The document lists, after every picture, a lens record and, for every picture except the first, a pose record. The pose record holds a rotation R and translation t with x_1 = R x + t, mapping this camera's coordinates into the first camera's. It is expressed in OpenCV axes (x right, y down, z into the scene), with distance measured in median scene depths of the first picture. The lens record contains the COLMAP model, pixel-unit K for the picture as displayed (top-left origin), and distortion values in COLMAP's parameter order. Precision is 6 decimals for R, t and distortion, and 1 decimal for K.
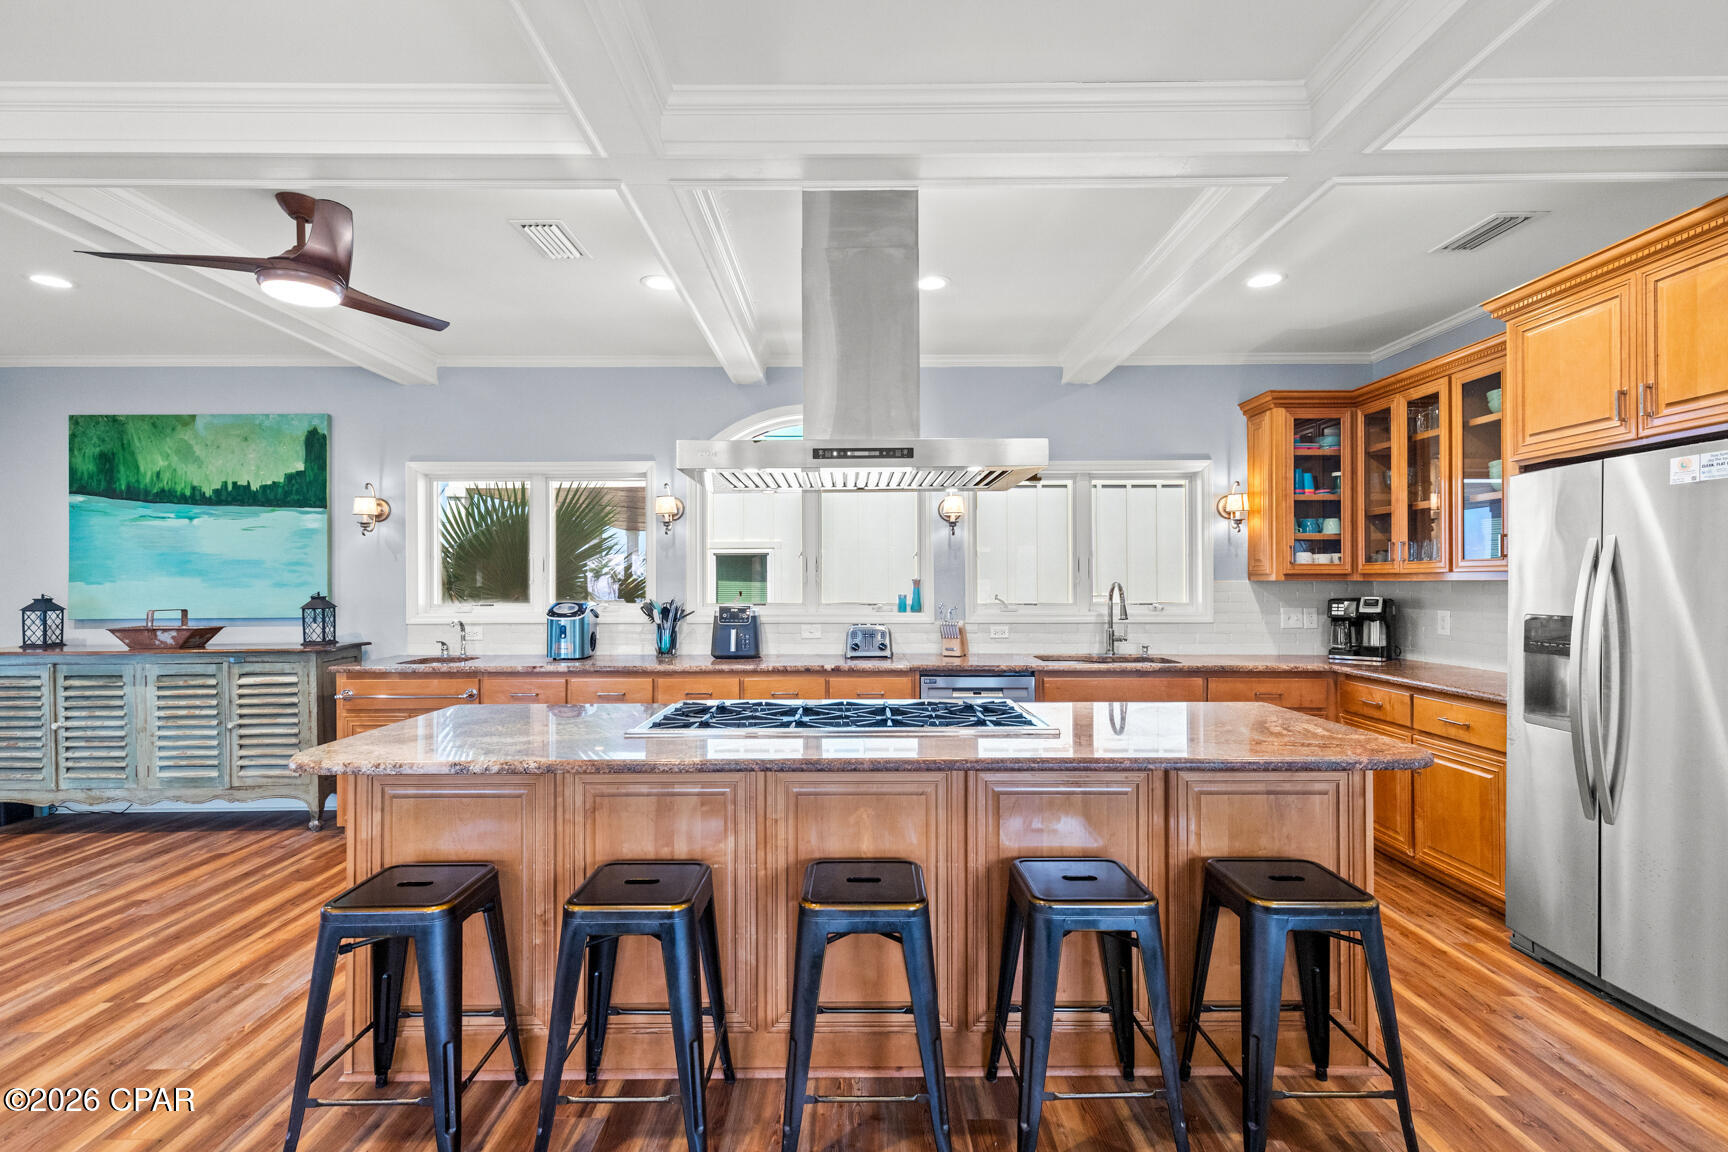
lens RADIAL K [[789.0, 0, 861.9], [0, 789.0, 580.0], [0, 0, 1]] dist [0.005218, 0.000228]
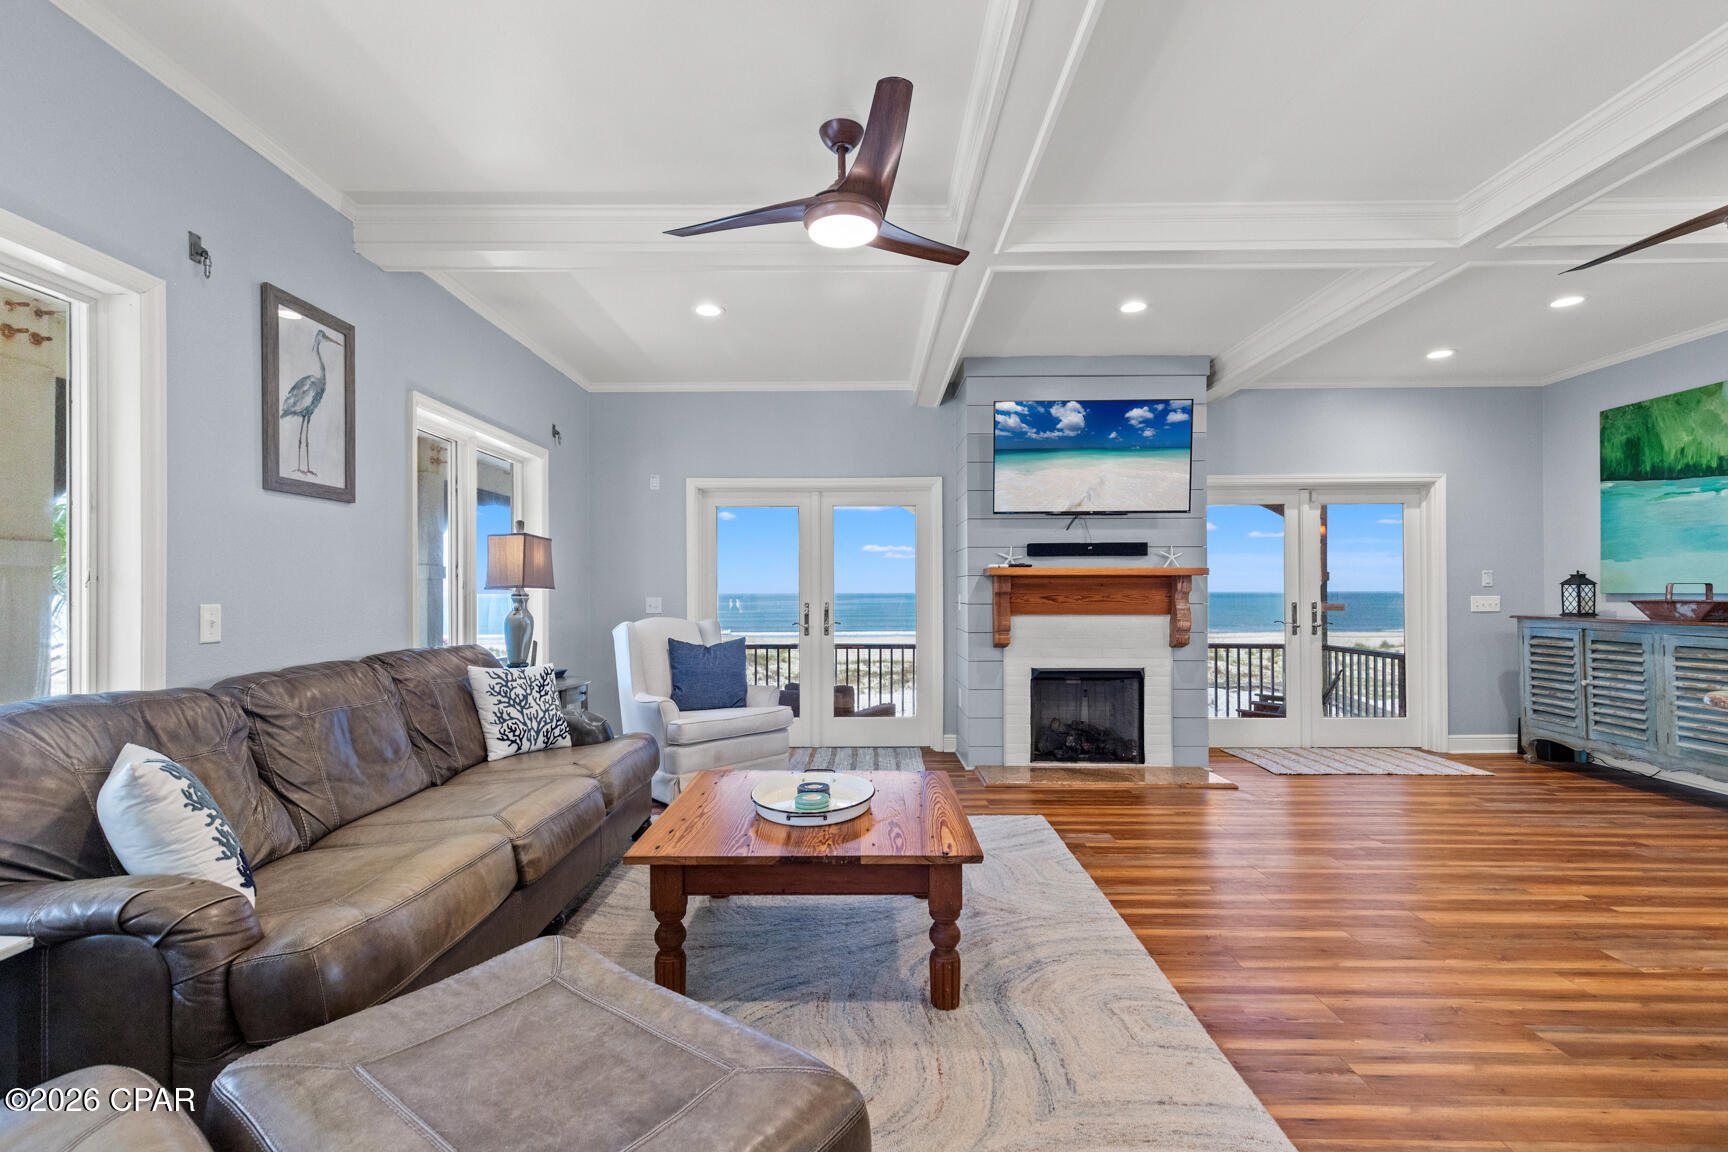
lens RADIAL K [[776.6, 0, 860.6], [0, 776.6, 584.2], [0, 0, 1]] dist [0.006394, -0.000315]
pose [[-0.015437, -0.002205, -0.999878, 0.129520], [0.008332, 0.999963, -0.002334, 0.032054], [0.999846, -0.008367, -0.015418, -0.034484]]
